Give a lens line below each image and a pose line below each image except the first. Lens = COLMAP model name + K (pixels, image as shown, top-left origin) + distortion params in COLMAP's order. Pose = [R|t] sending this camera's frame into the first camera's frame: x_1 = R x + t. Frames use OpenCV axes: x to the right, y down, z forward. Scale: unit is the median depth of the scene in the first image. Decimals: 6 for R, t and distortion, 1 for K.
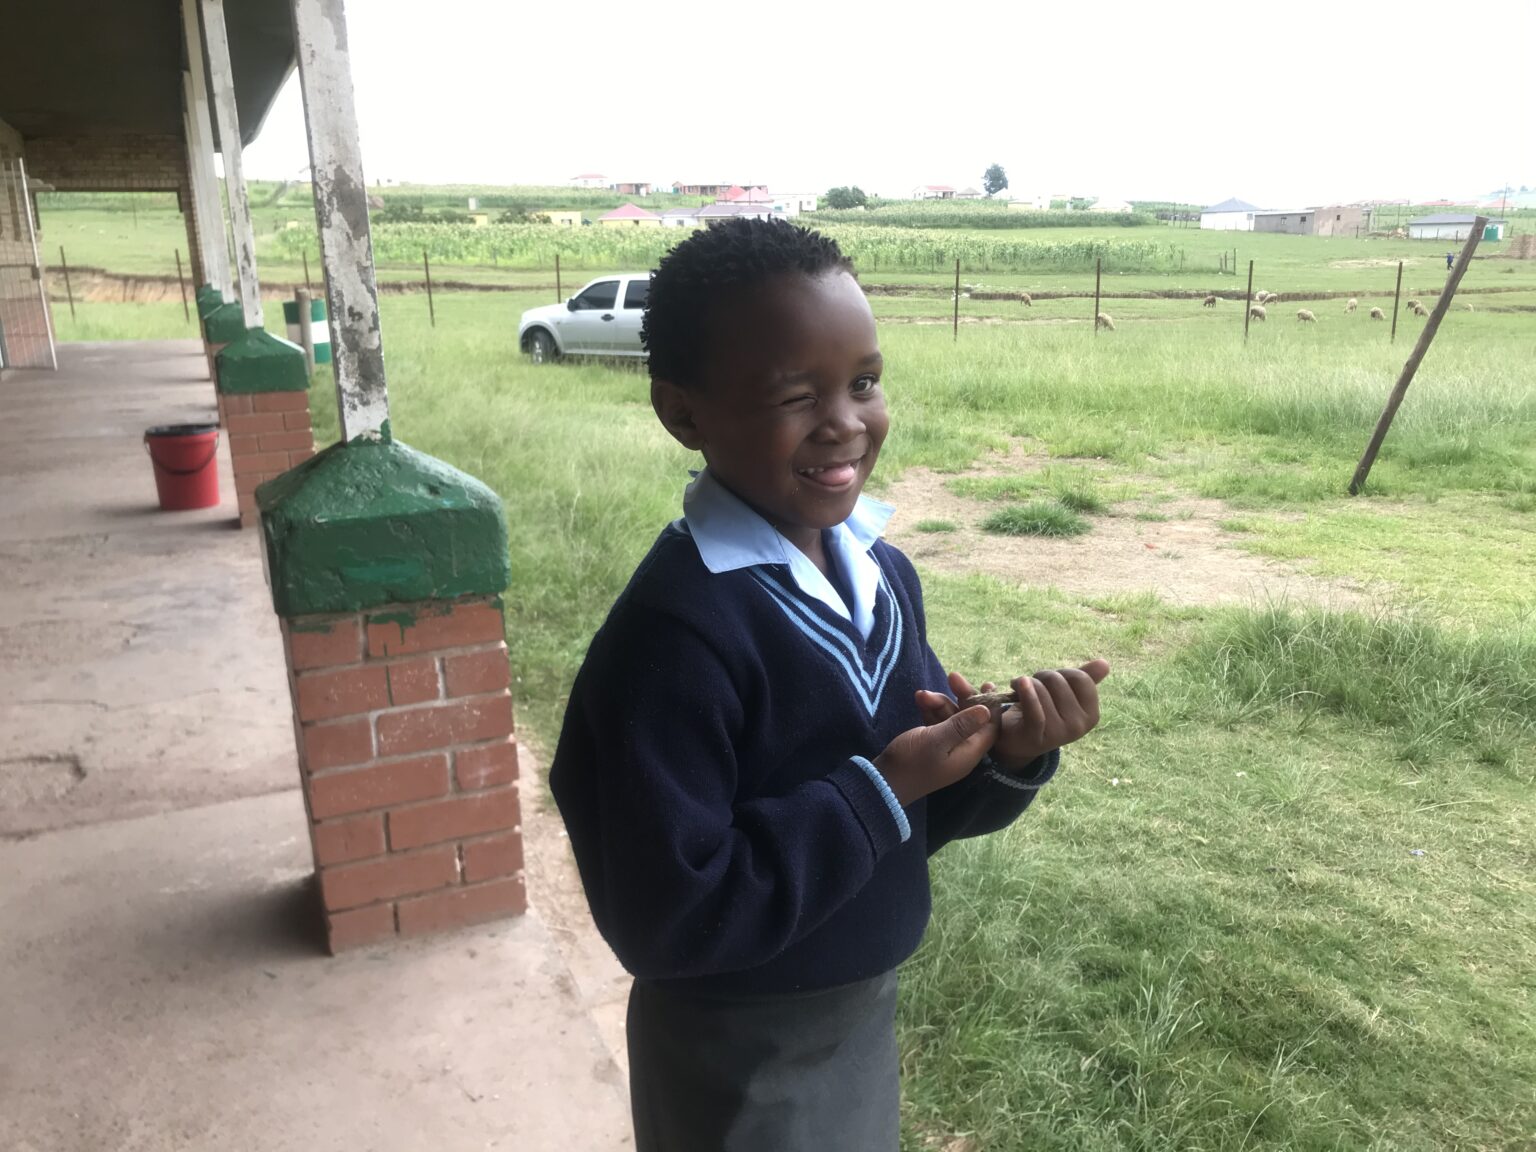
lens RADIAL K [[1262.3, 0, 772.0], [0, 1262.3, 567.0], [0, 0, 1]] dist [0.027858, -0.021930]
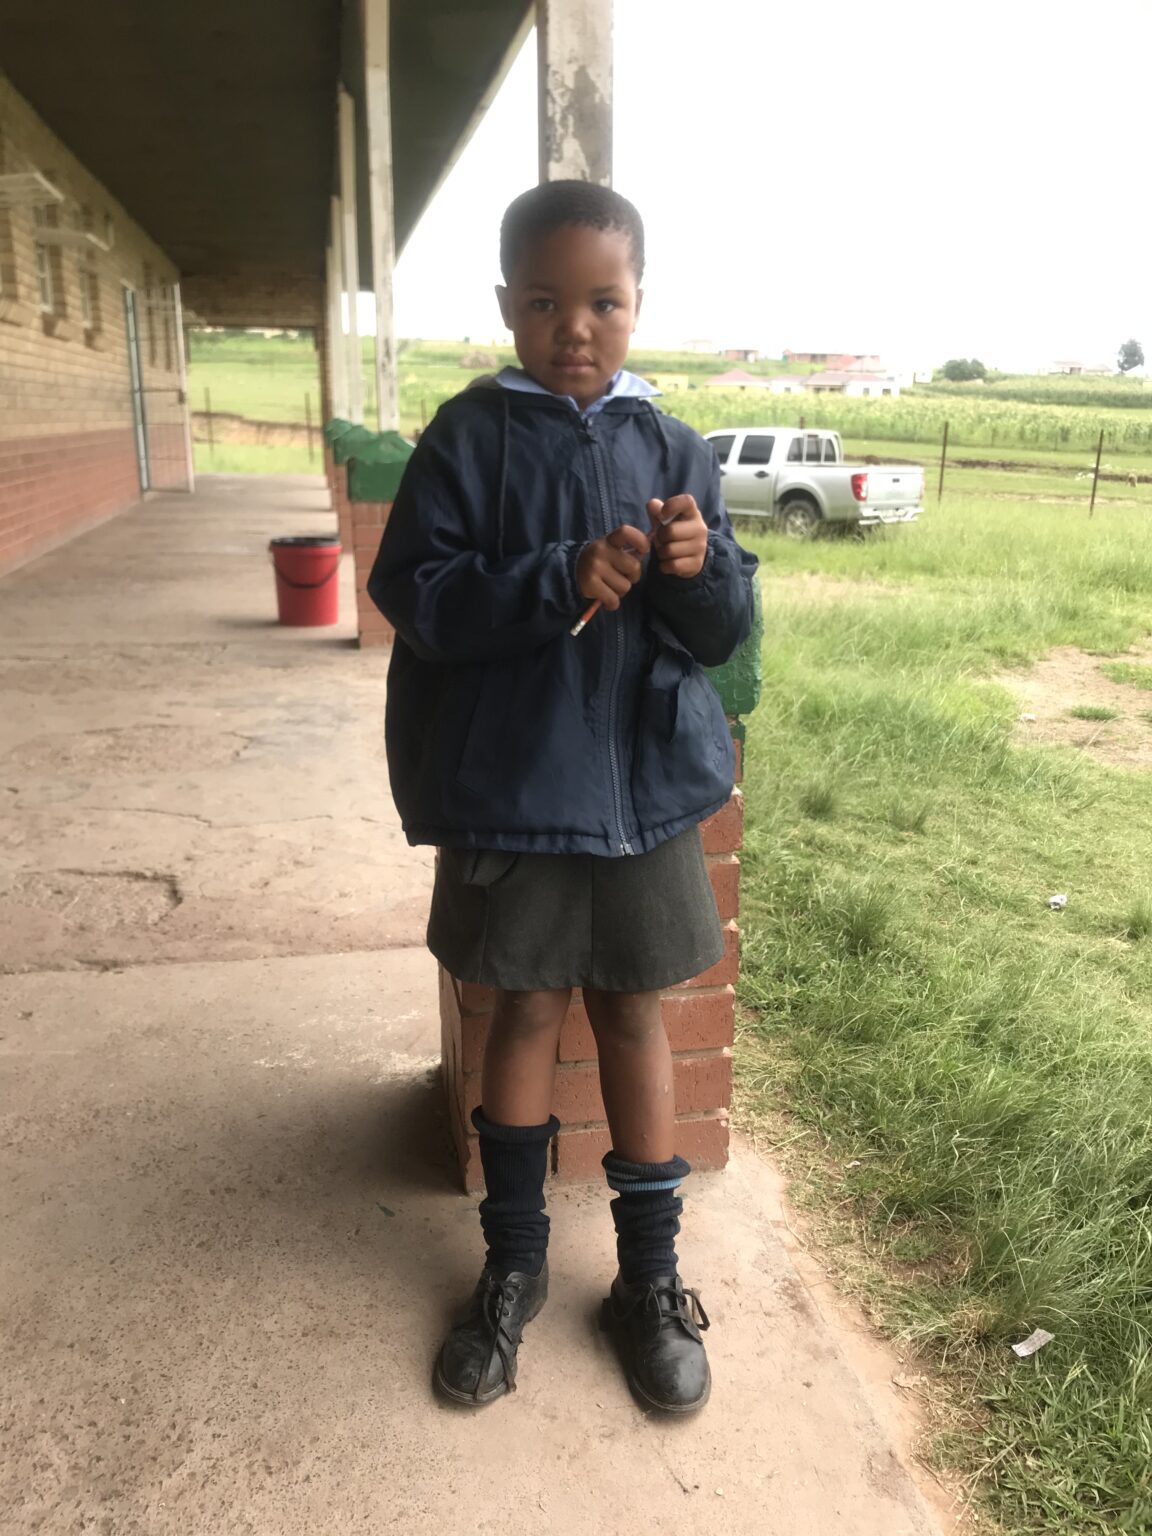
lens RADIAL K [[1190.4, 0, 576.0], [0, 1190.4, 768.0], [0, 0, 1]] dist [-0.002379, 0.047341]
pose [[0.977871, 0.089821, -0.188948, -0.060177], [-0.086052, 0.995895, 0.028075, 0.013140], [0.190694, -0.011195, 0.981586, 0.115887]]
